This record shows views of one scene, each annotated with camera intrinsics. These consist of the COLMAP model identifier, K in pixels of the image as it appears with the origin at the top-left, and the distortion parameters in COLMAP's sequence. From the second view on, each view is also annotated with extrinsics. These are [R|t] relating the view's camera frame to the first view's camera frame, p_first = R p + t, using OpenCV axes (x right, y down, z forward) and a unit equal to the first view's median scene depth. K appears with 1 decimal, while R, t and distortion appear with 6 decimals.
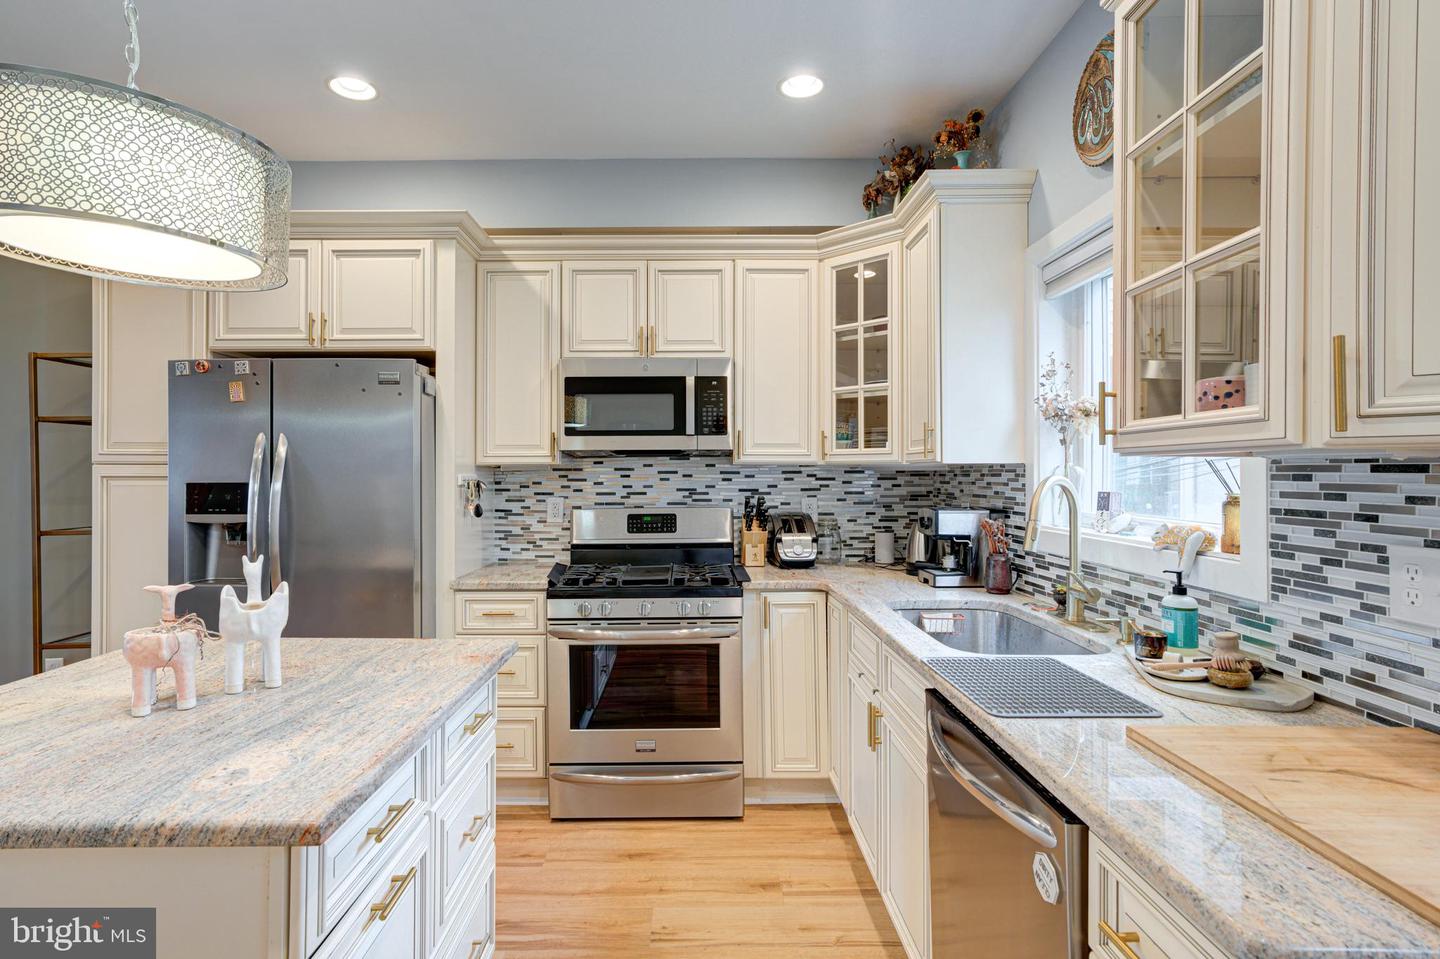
lens RADIAL K [[742.8, 0, 710.9], [0, 742.8, 464.1], [0, 0, 1]] dist [-0.002632, 0.020824]
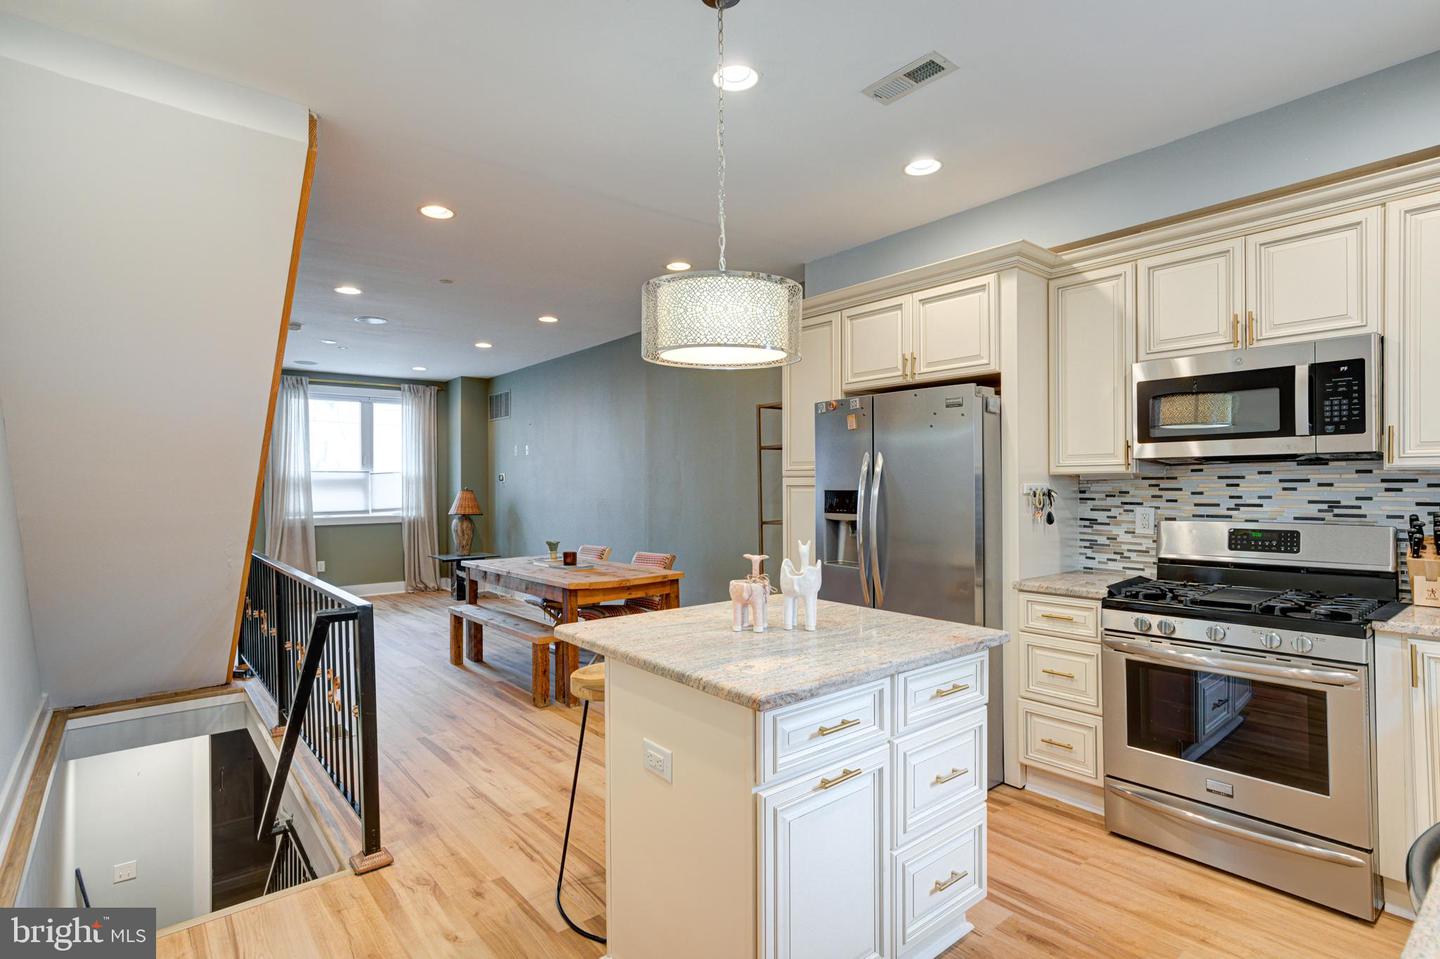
lens RADIAL K [[742.8, 0, 710.9], [0, 742.8, 464.1], [0, 0, 1]] dist [-0.002632, 0.020824]
pose [[0.637900, -0.021731, -0.769813, 0.204698], [0.014310, 0.999764, -0.016364, -0.003451], [0.769986, -0.000577, 0.638060, -0.039985]]
